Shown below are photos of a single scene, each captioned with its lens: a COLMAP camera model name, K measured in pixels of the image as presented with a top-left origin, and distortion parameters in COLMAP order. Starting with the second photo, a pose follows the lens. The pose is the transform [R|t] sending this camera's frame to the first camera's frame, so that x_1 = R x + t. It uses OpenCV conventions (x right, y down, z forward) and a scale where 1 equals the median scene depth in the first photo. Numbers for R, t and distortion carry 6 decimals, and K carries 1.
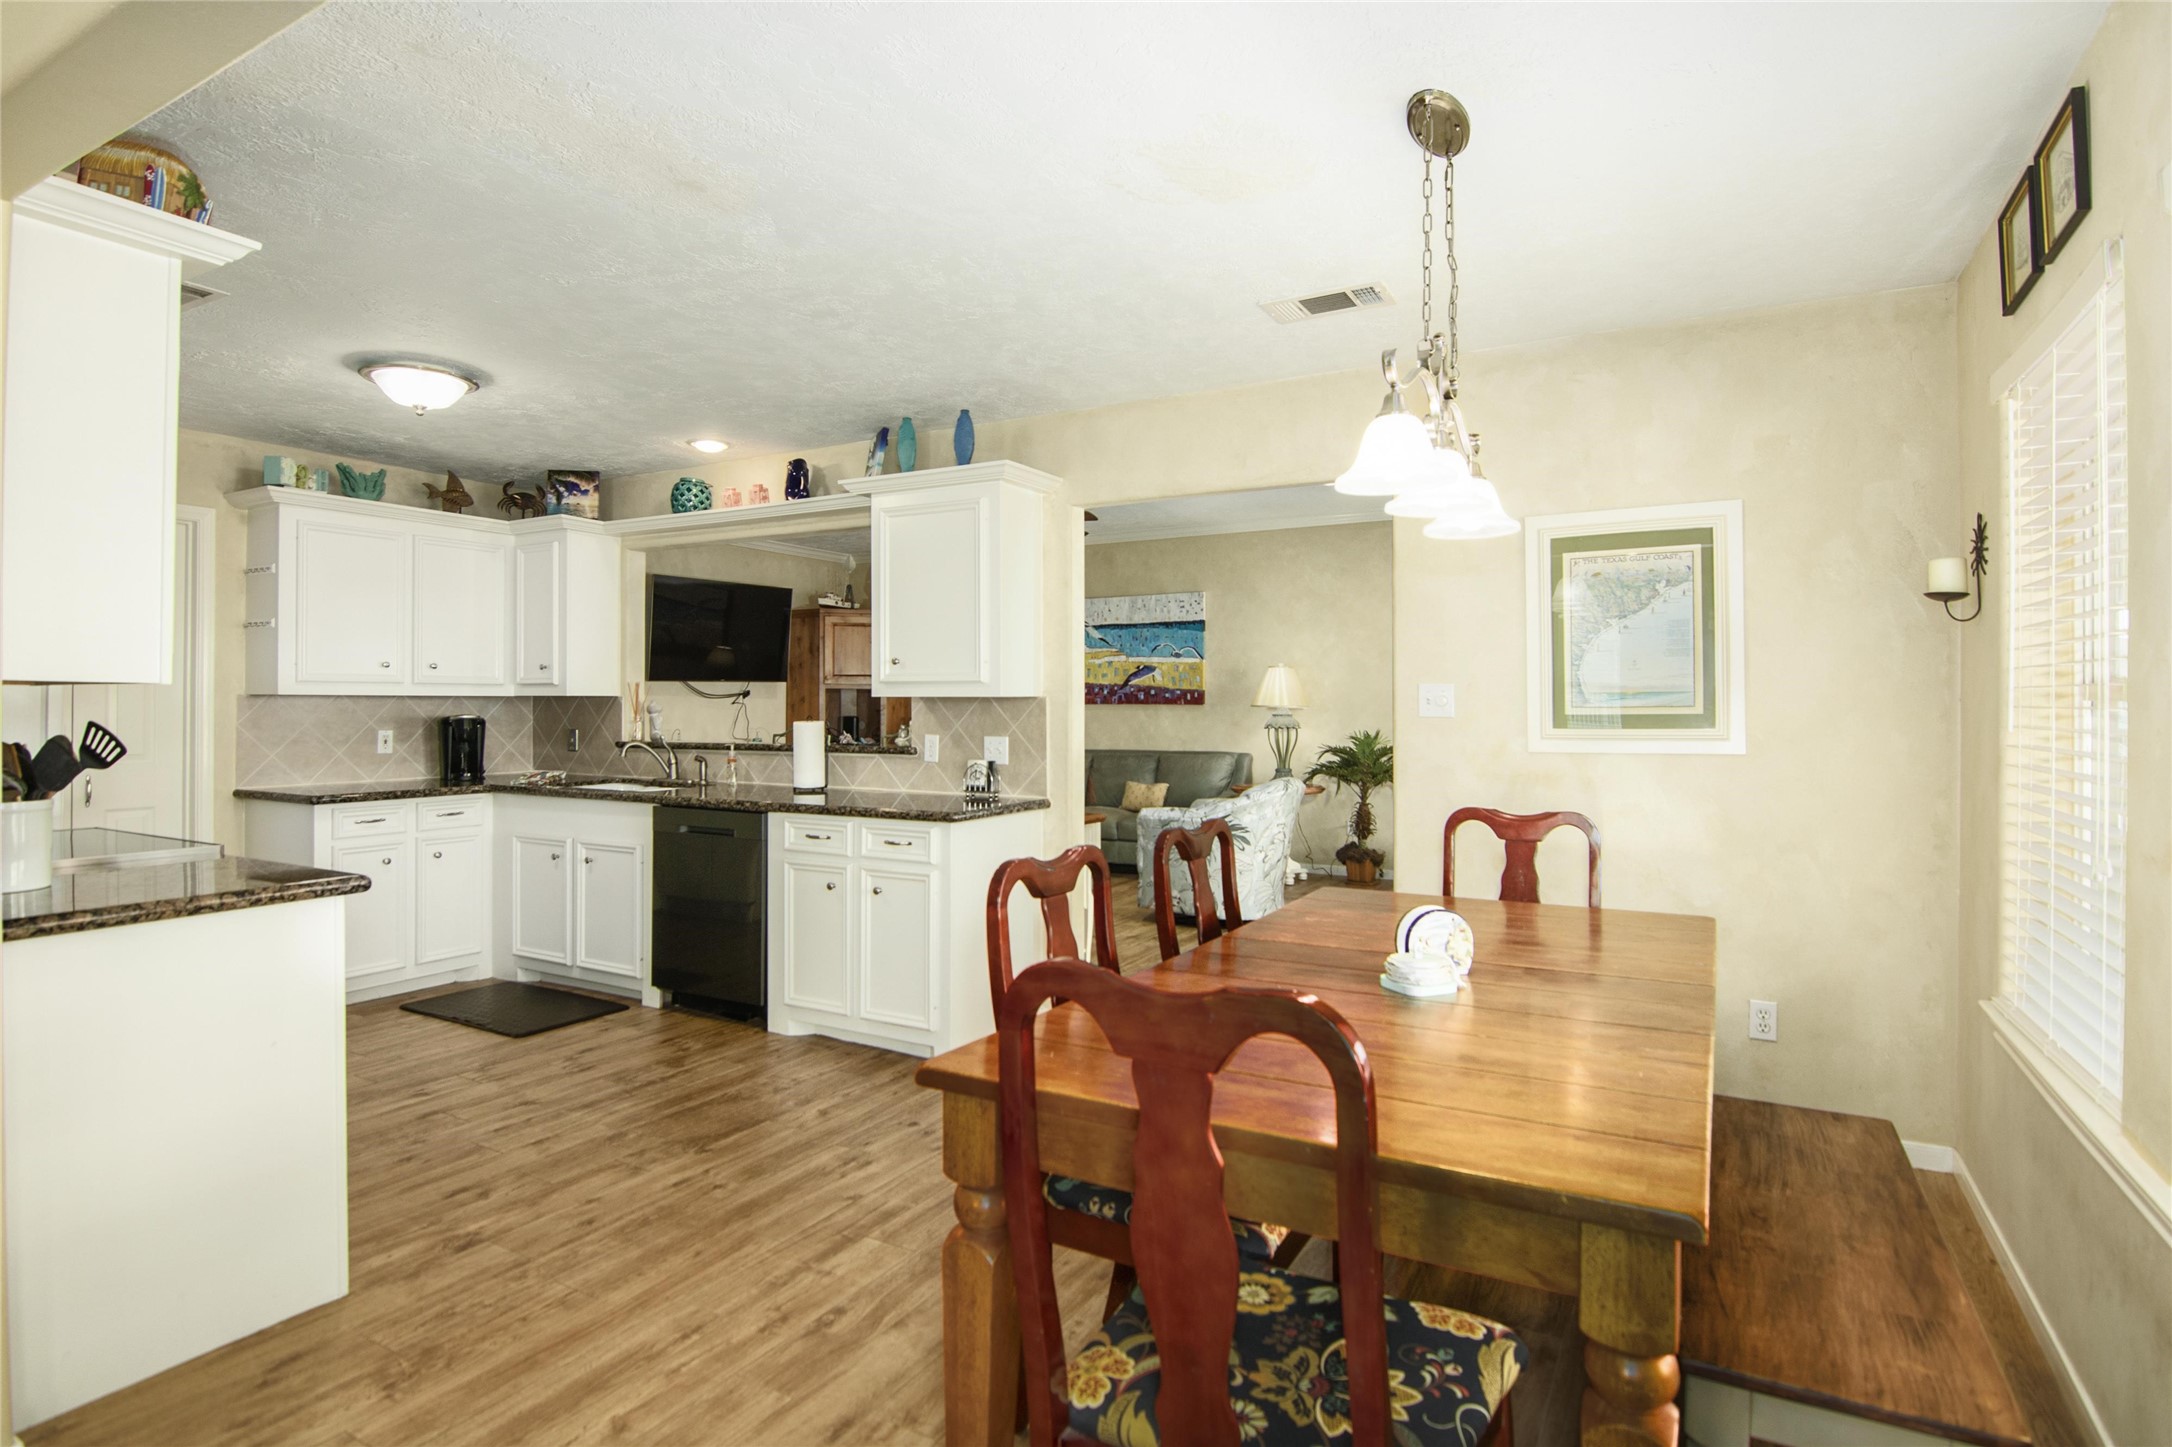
lens RADIAL K [[1105.9, 0, 1075.4], [0, 1105.9, 693.7], [0, 0, 1]] dist [-0.009613, -0.005677]
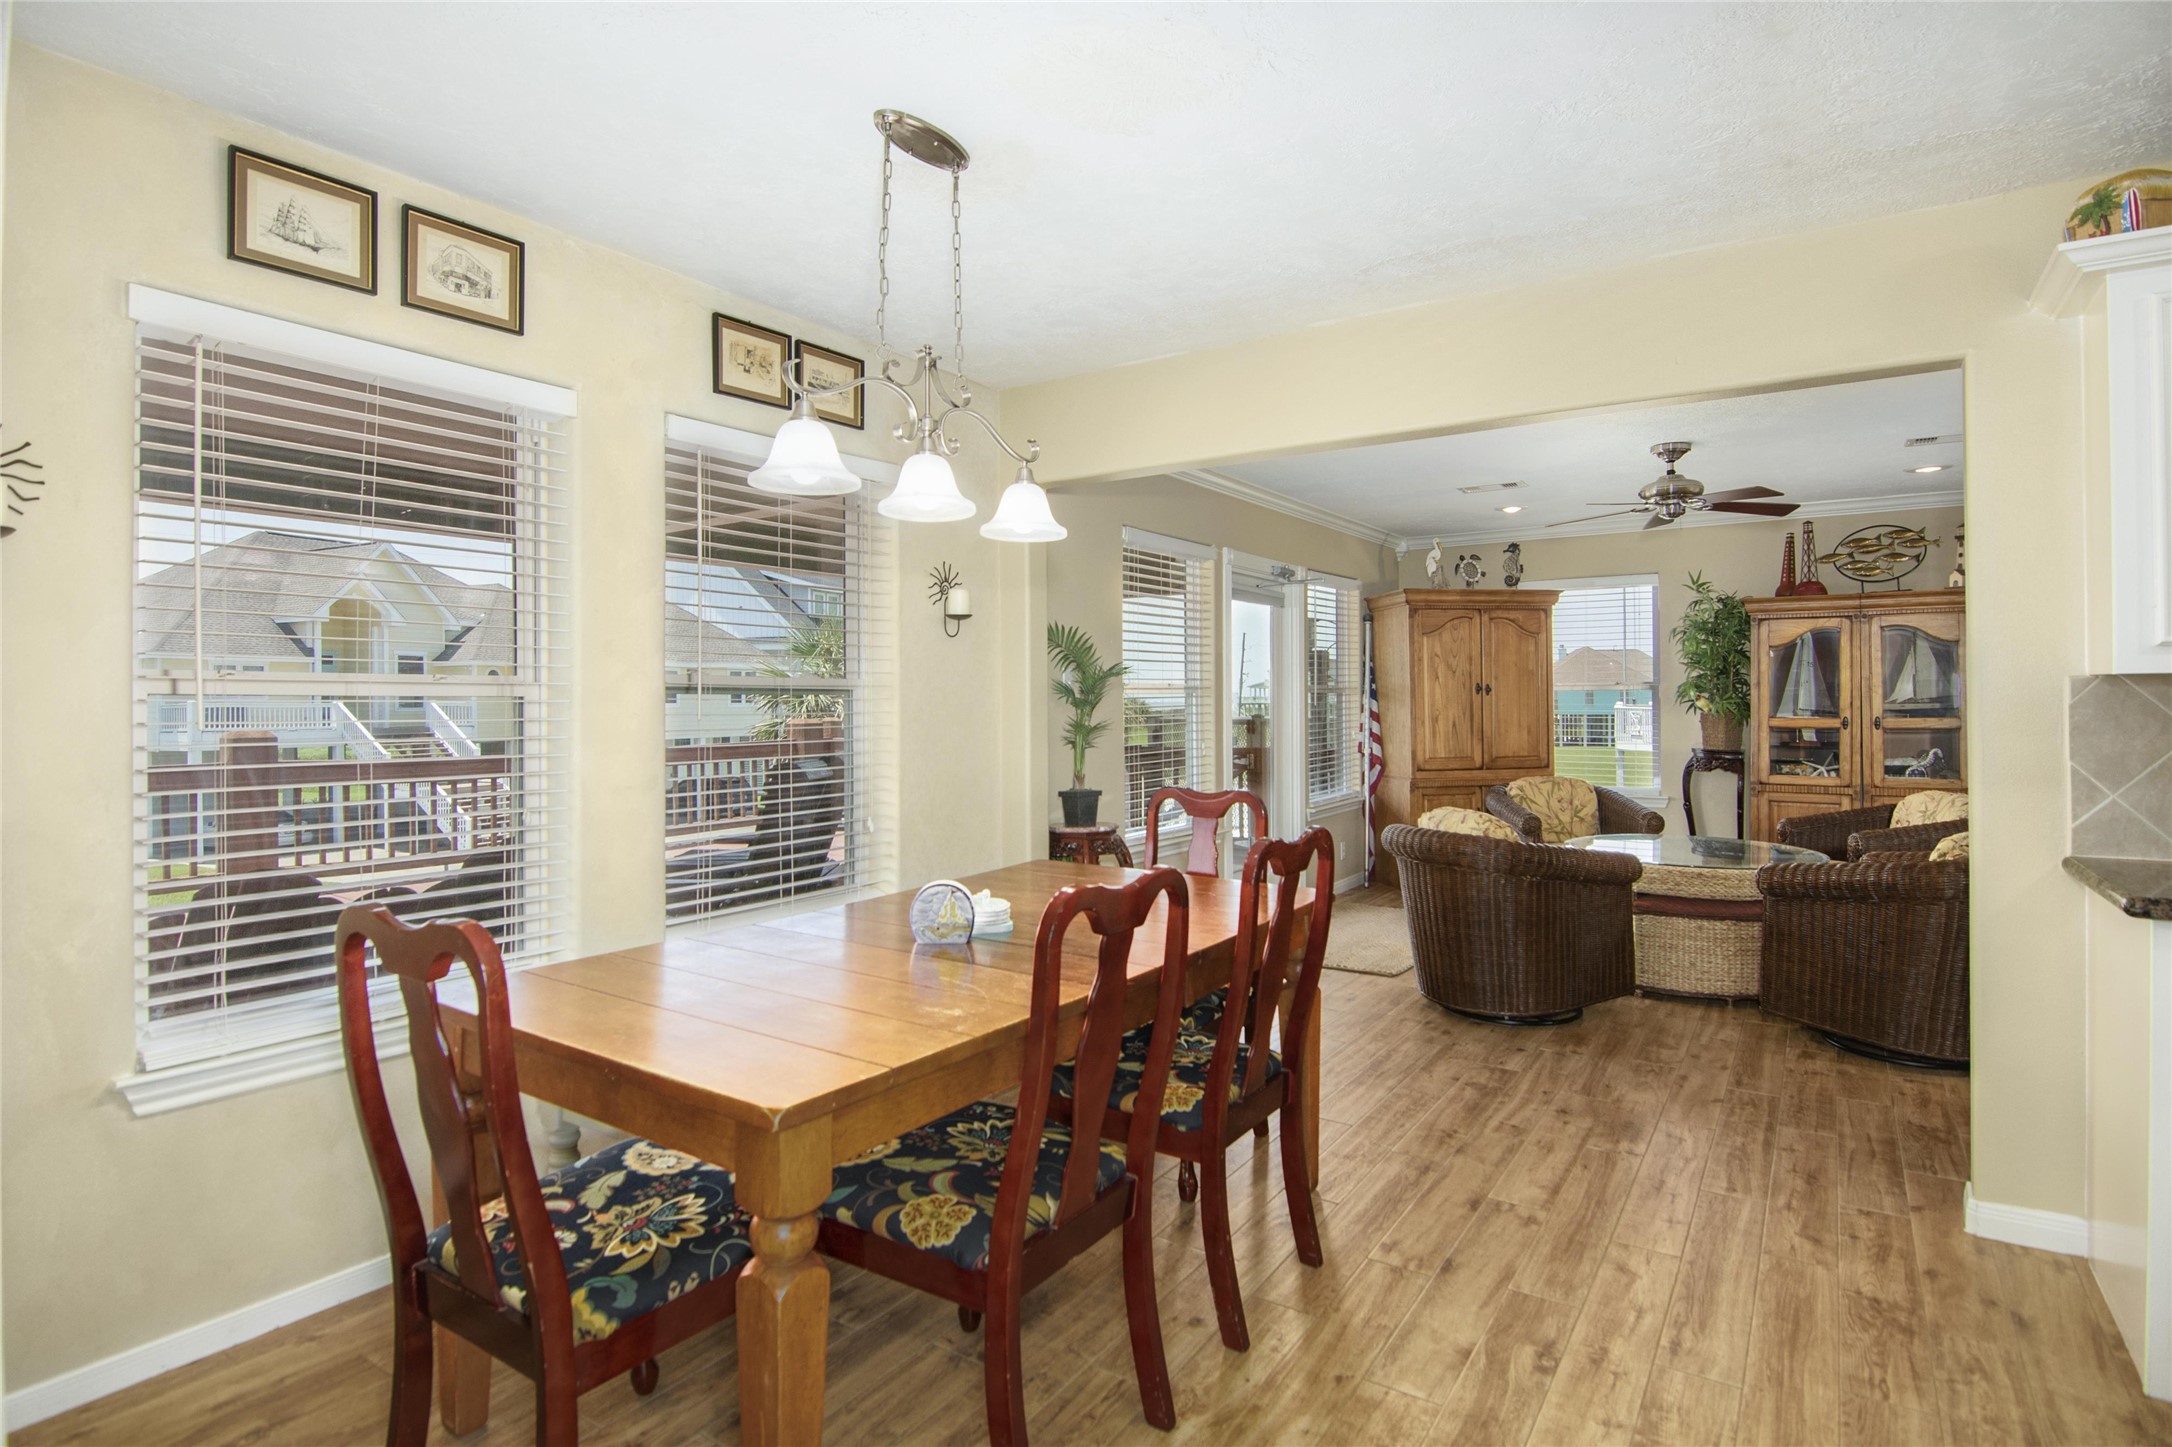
lens RADIAL K [[1105.9, 0, 1086.6], [0, 1105.9, 700.8], [0, 0, 1]] dist [-0.009613, -0.005677]
pose [[-0.996540, 0.007130, 0.082805, 0.327663], [0.005977, 0.999882, -0.014163, 0.024771], [-0.082897, -0.013619, -0.996465, 1.543903]]
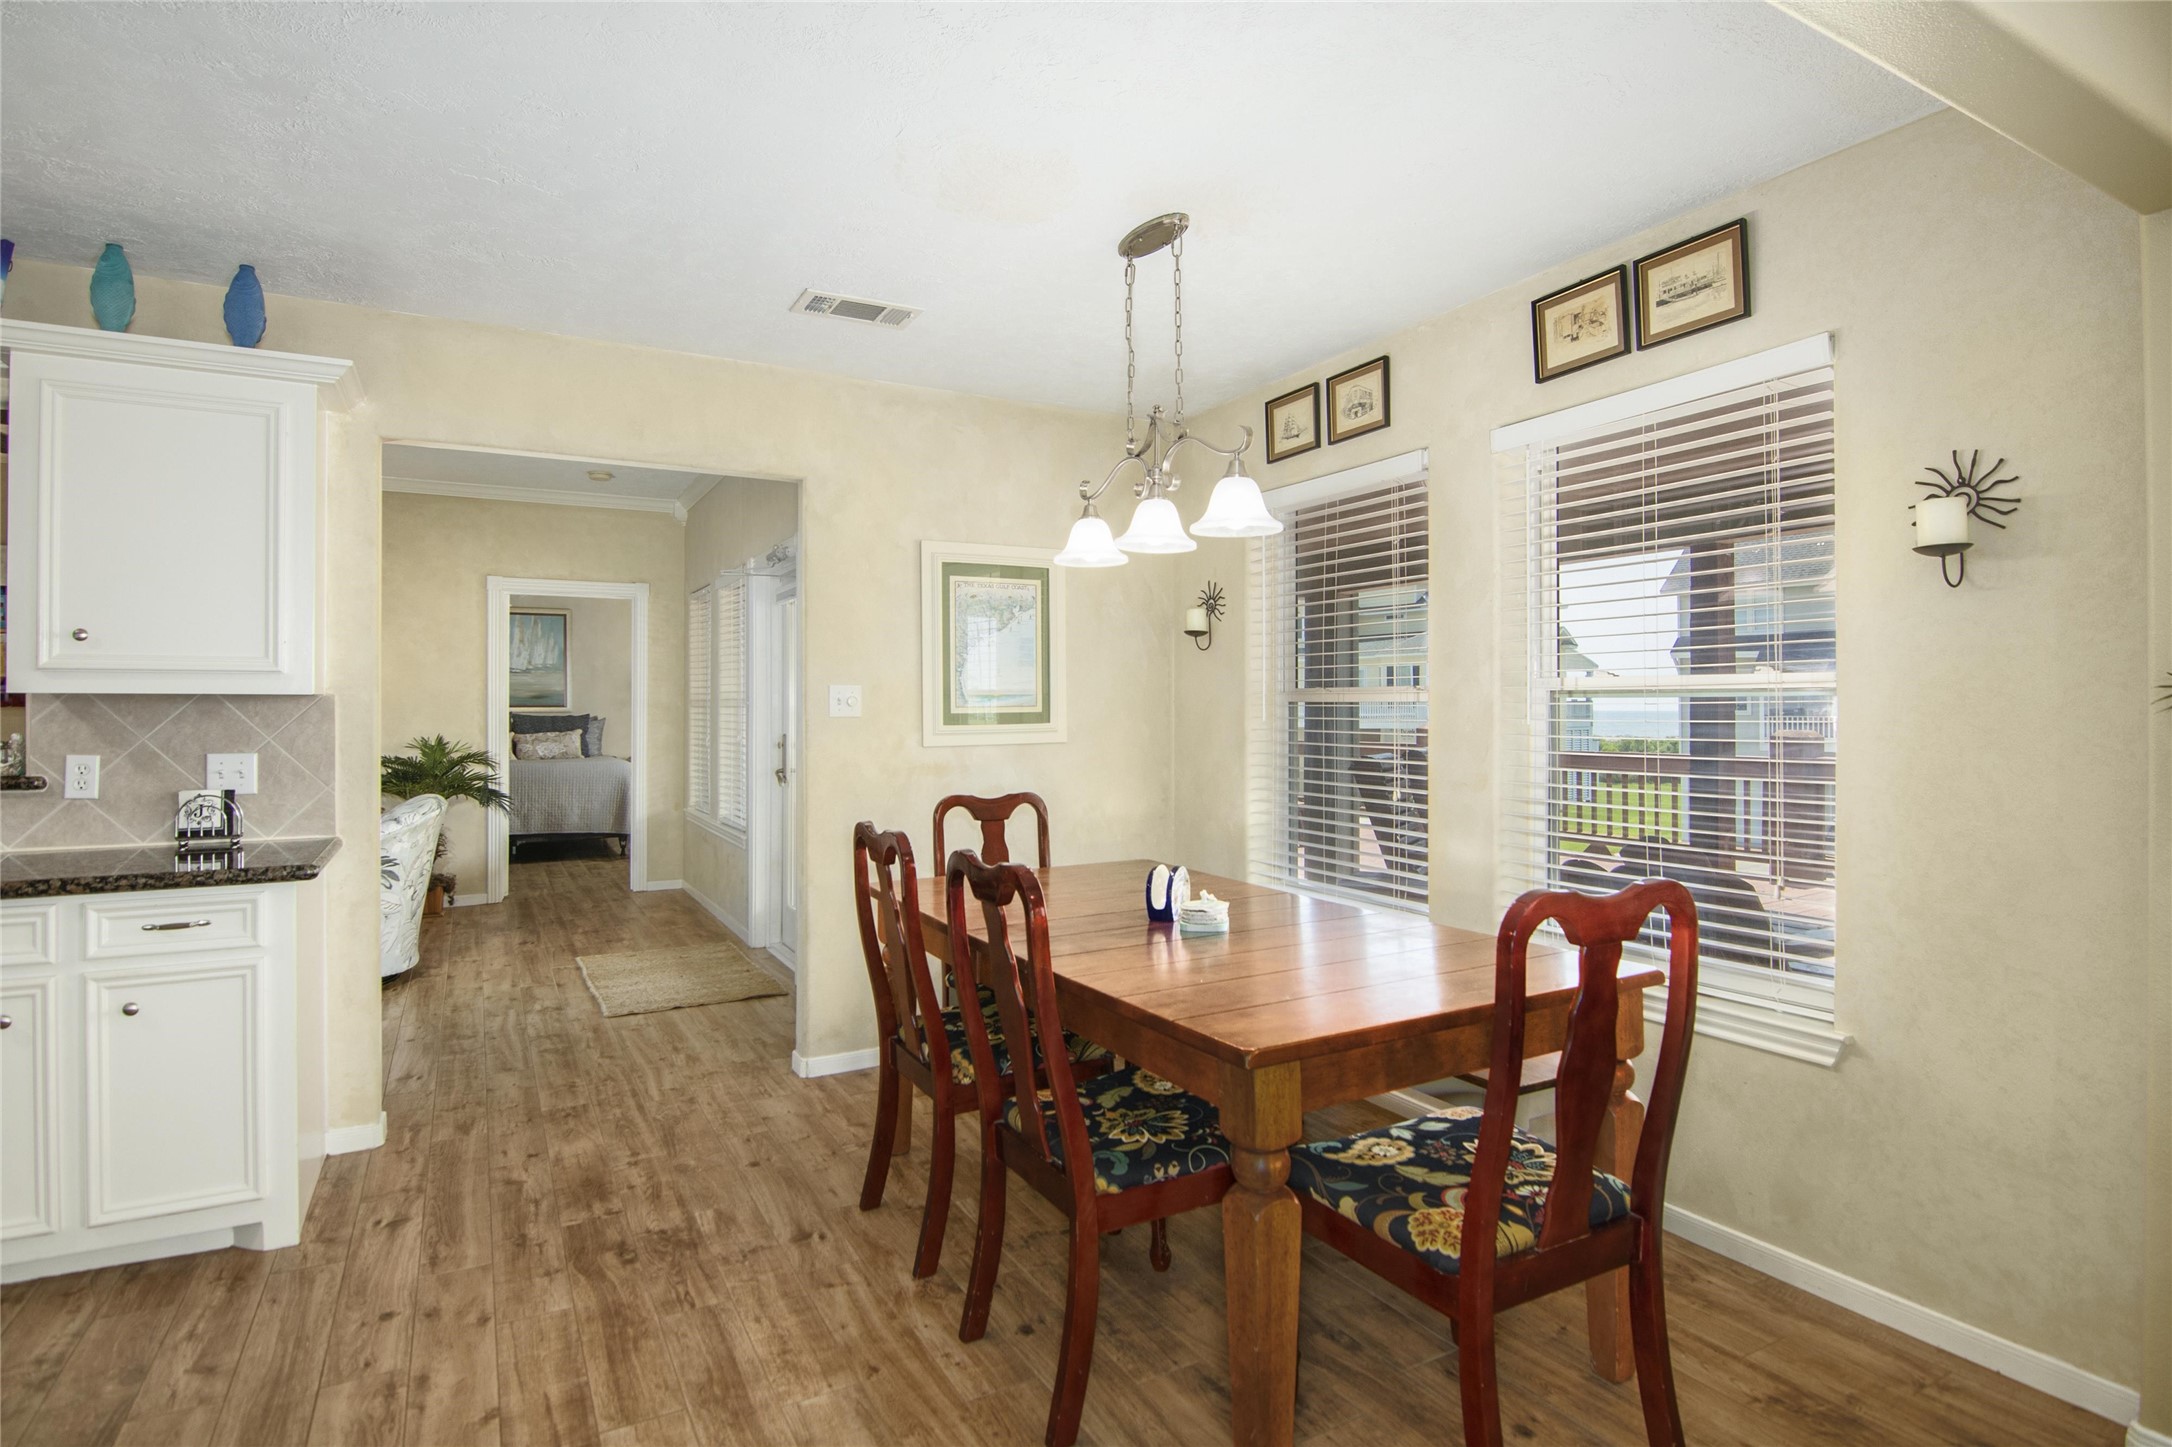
lens RADIAL K [[1105.9, 0, 1092.6], [0, 1105.9, 697.4], [0, 0, 1]] dist [-0.009613, -0.005677]
pose [[0.518423, 0.005526, 0.855107, -0.383113], [-0.005469, 0.999980, -0.003147, 0.003900], [-0.855107, -0.003045, 0.518443, 0.207050]]
